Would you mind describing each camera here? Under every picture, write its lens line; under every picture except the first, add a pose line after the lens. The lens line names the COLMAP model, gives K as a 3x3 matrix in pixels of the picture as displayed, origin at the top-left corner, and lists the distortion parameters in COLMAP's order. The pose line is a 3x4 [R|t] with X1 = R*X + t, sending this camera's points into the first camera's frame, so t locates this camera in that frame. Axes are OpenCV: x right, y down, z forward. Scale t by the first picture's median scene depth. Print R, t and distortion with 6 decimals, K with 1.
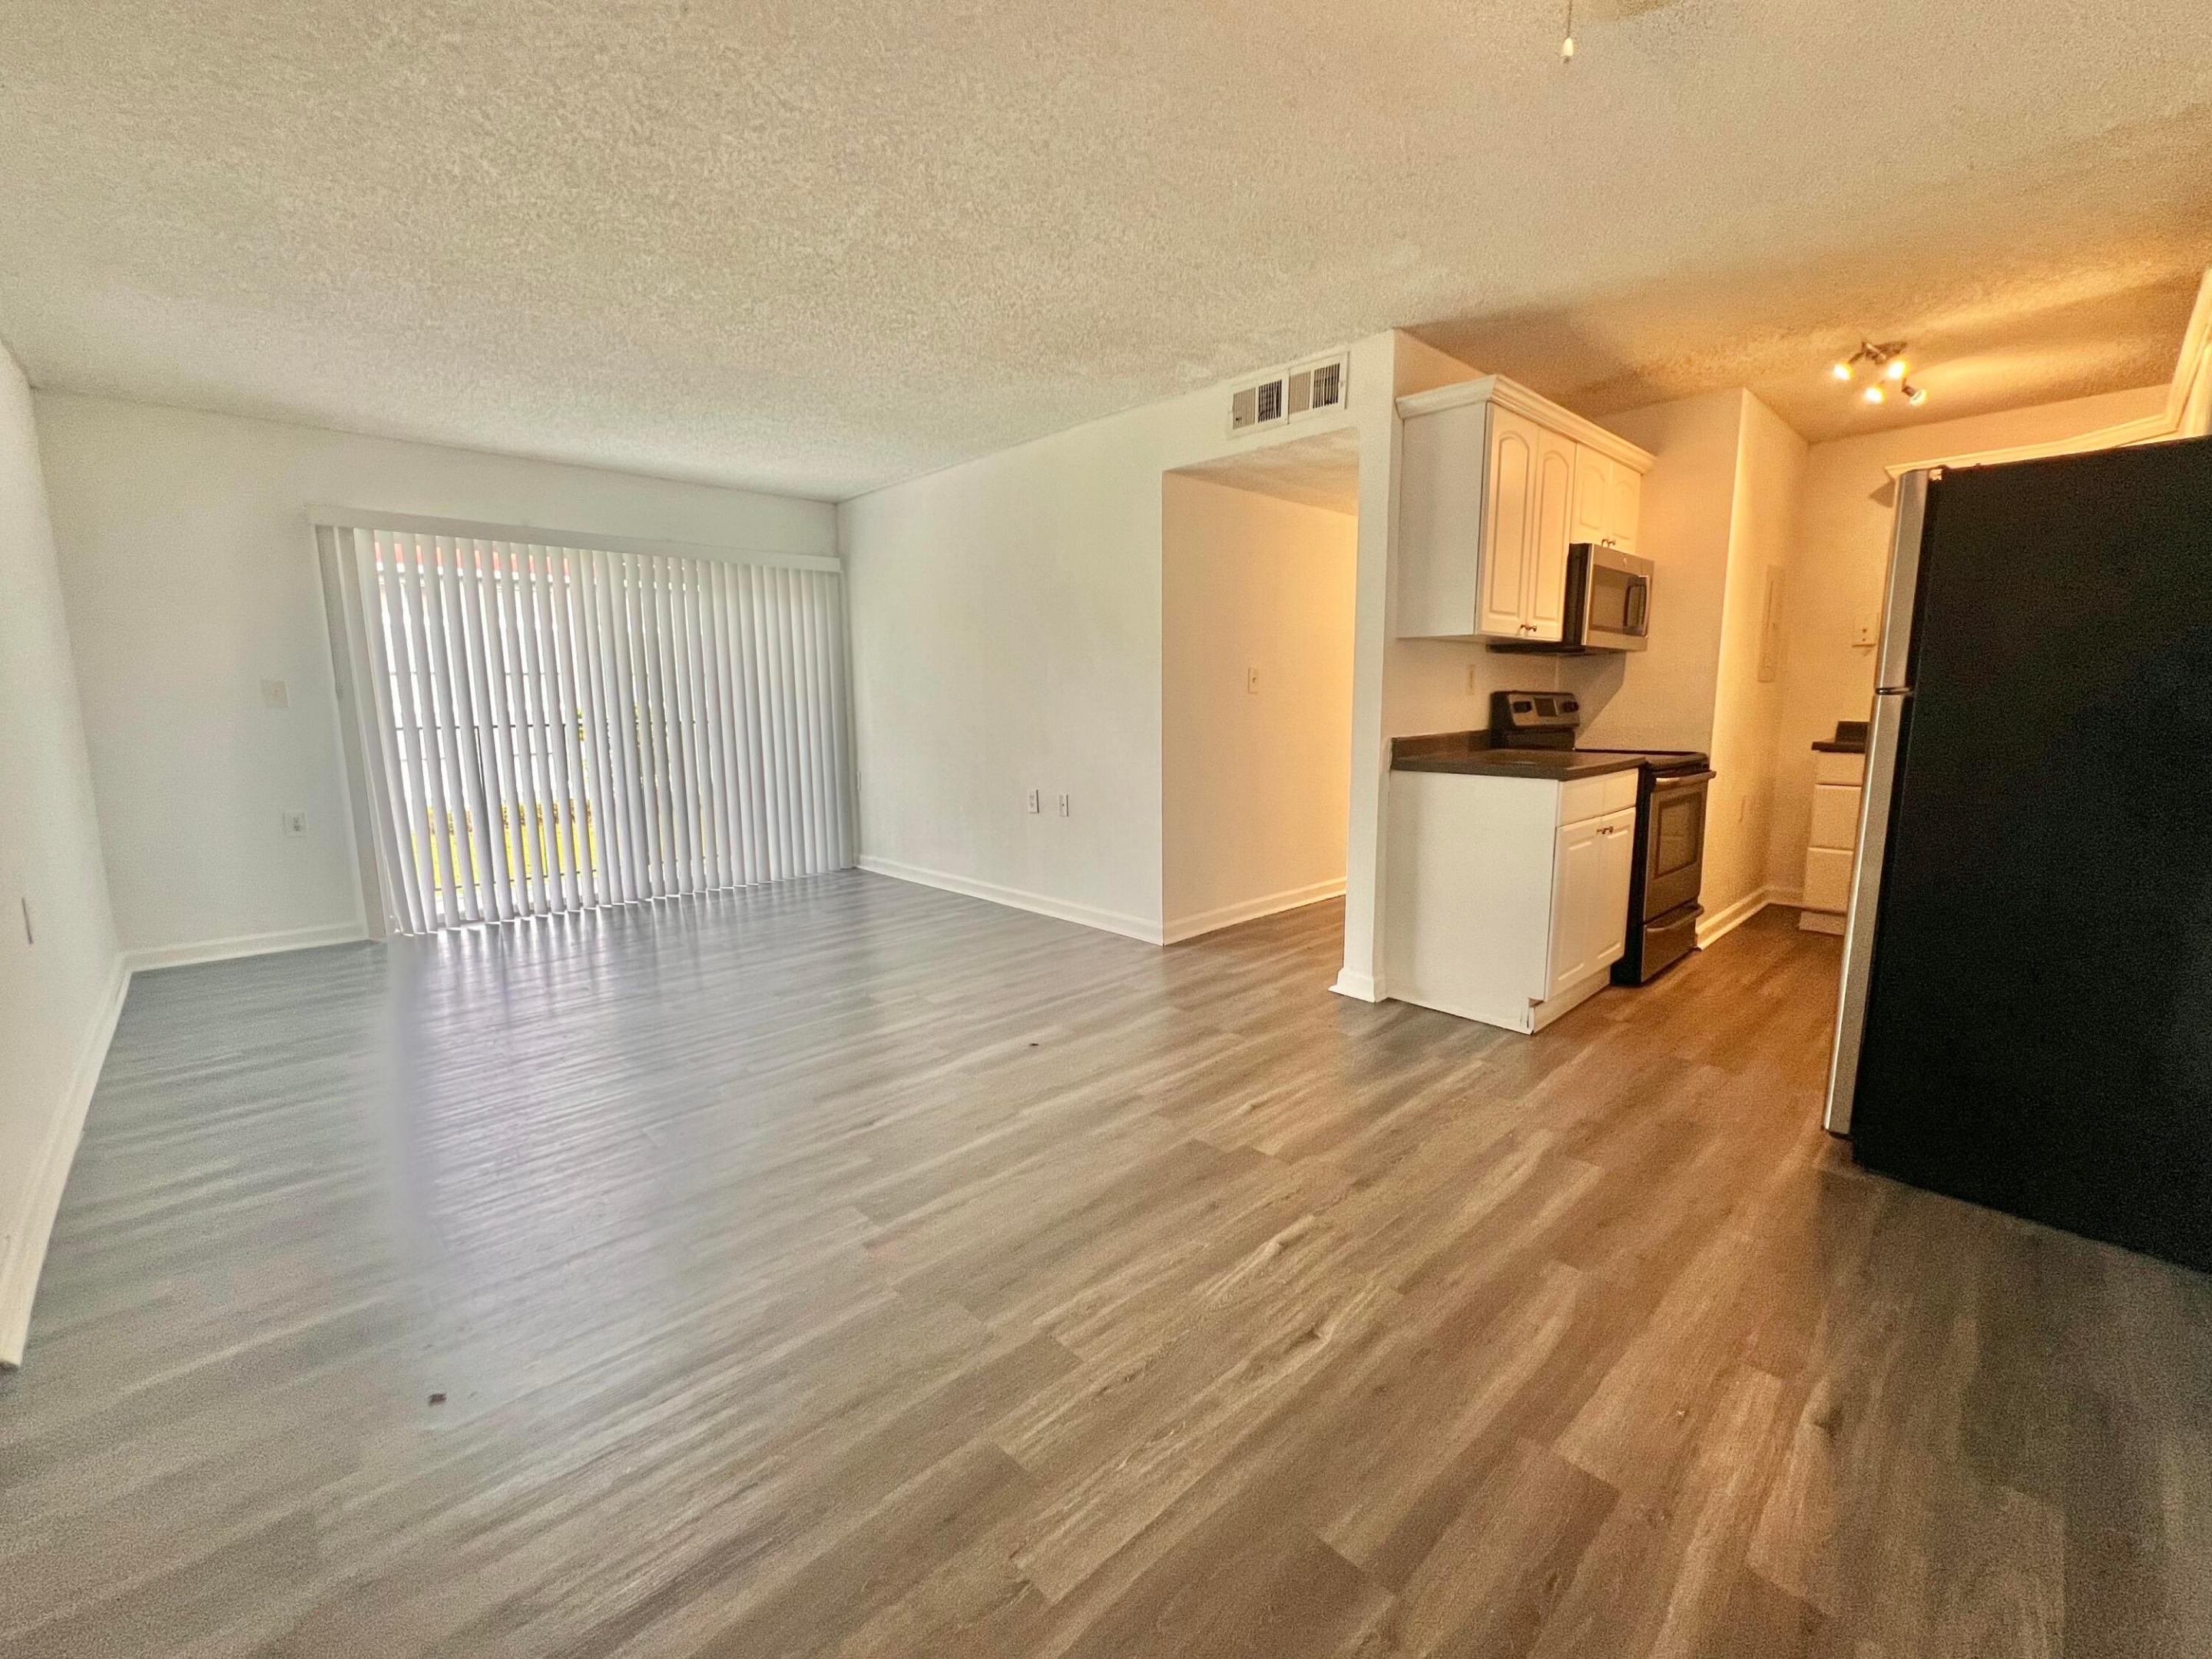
lens RADIAL K [[929.2, 0, 1100.9], [0, 929.2, 833.8], [0, 0, 1]] dist [-0.004987, 0.001719]
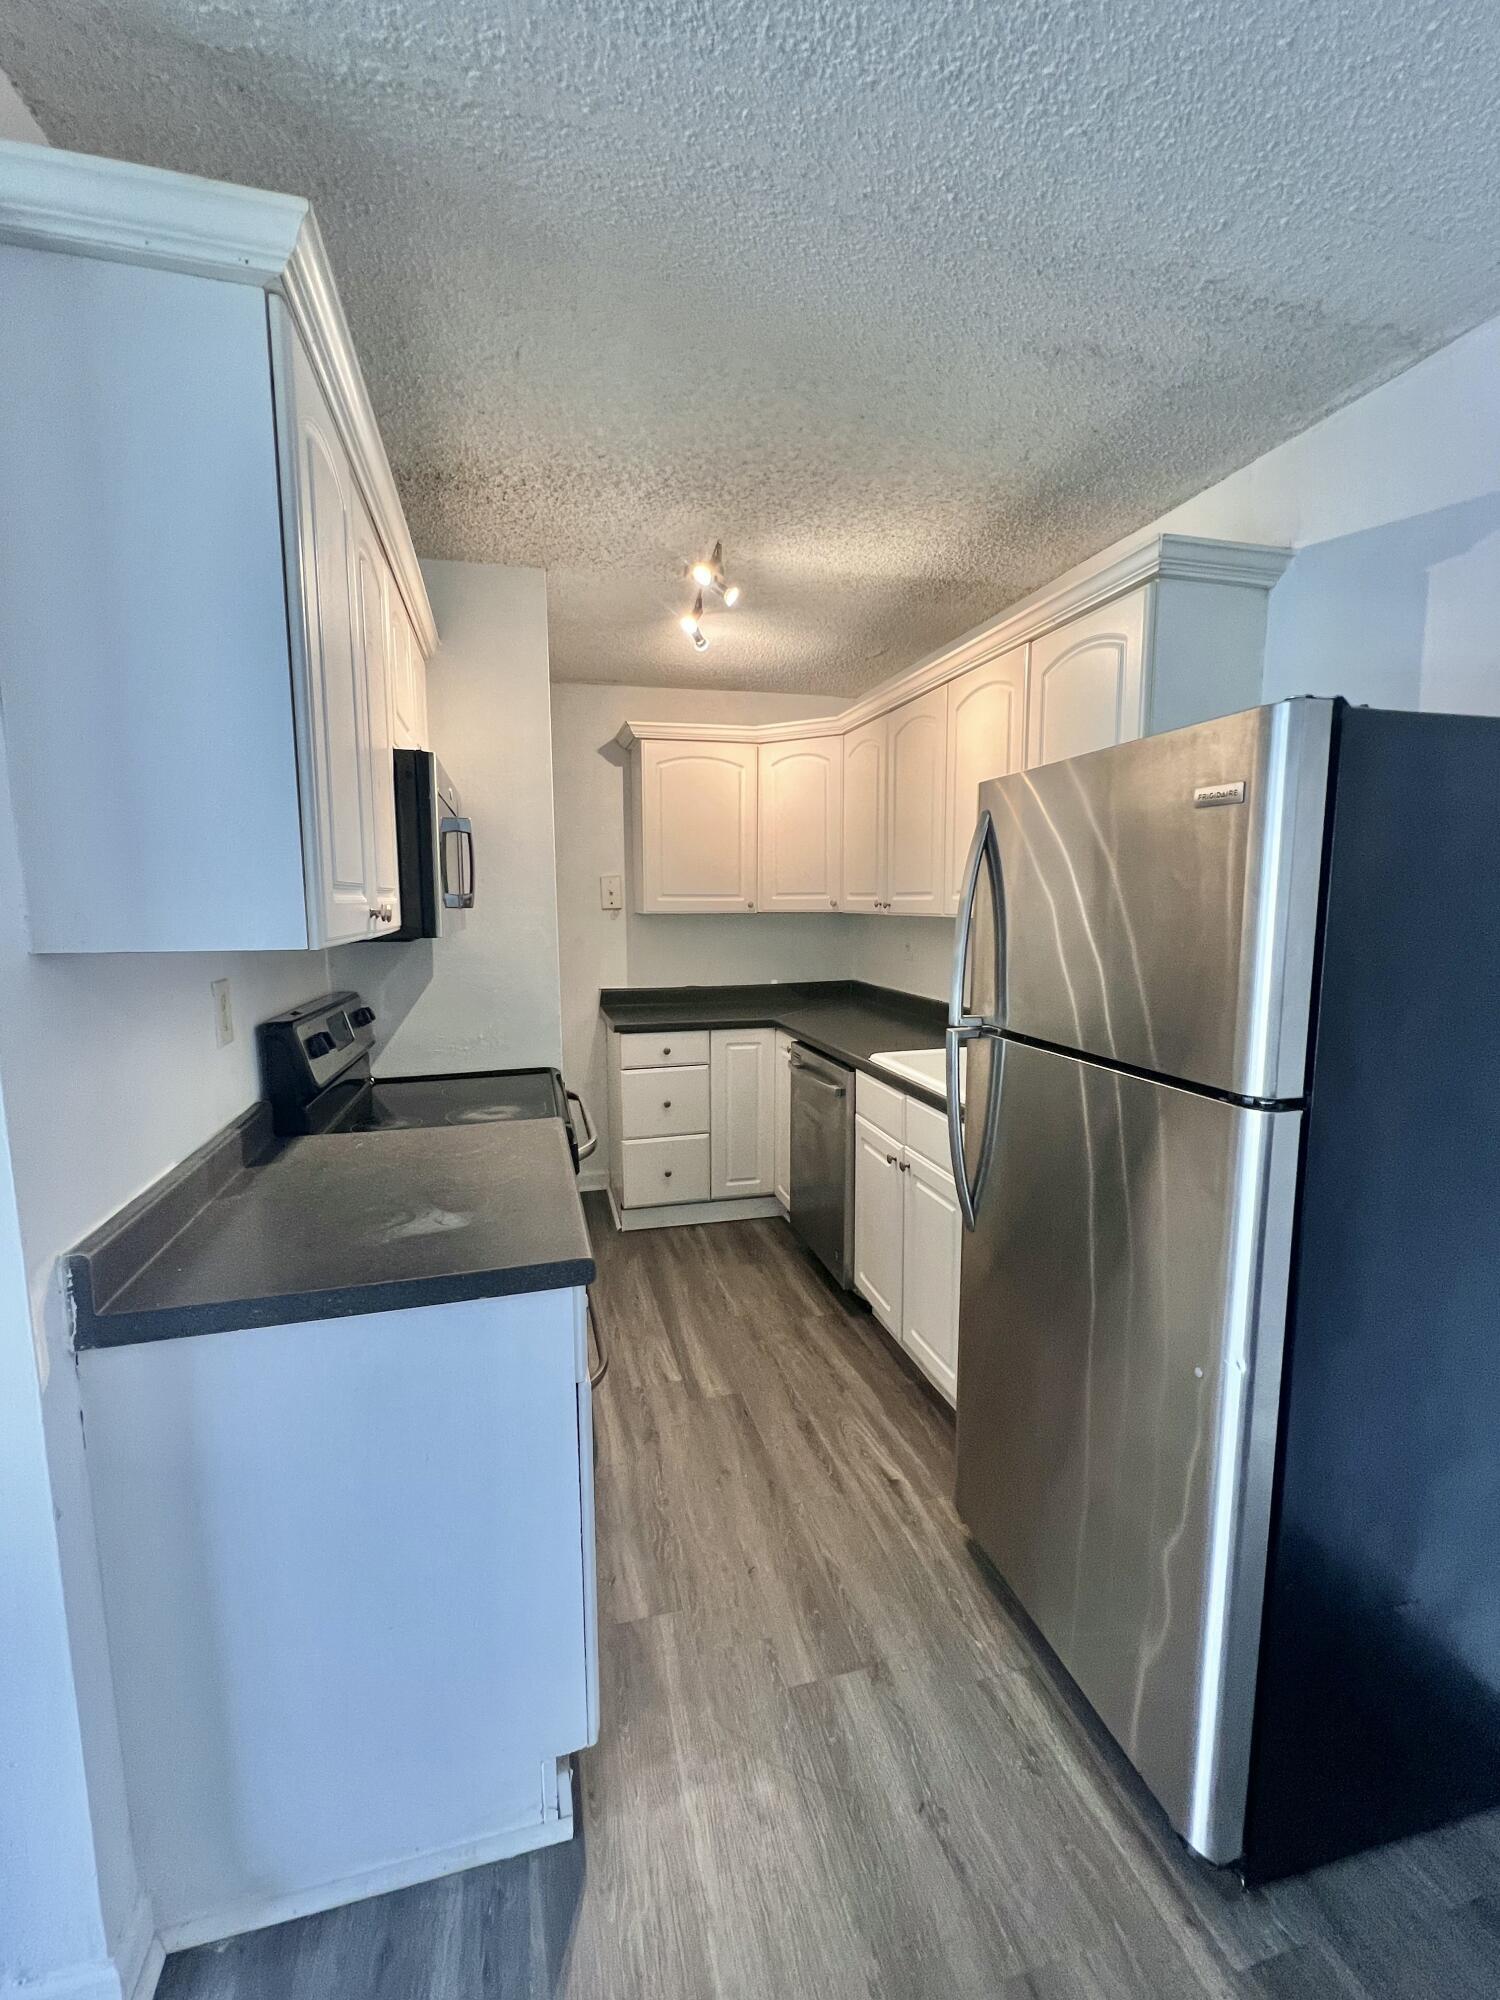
lens RADIAL K [[840.1, 0, 752.2], [0, 840.1, 1006.4], [0, 0, 1]] dist [-0.004987, 0.001719]
pose [[0.469676, -0.105462, 0.876517, 0.154145], [0.134002, 0.989852, 0.047295, -0.148211], [-0.872610, 0.095242, 0.479041, 0.555411]]
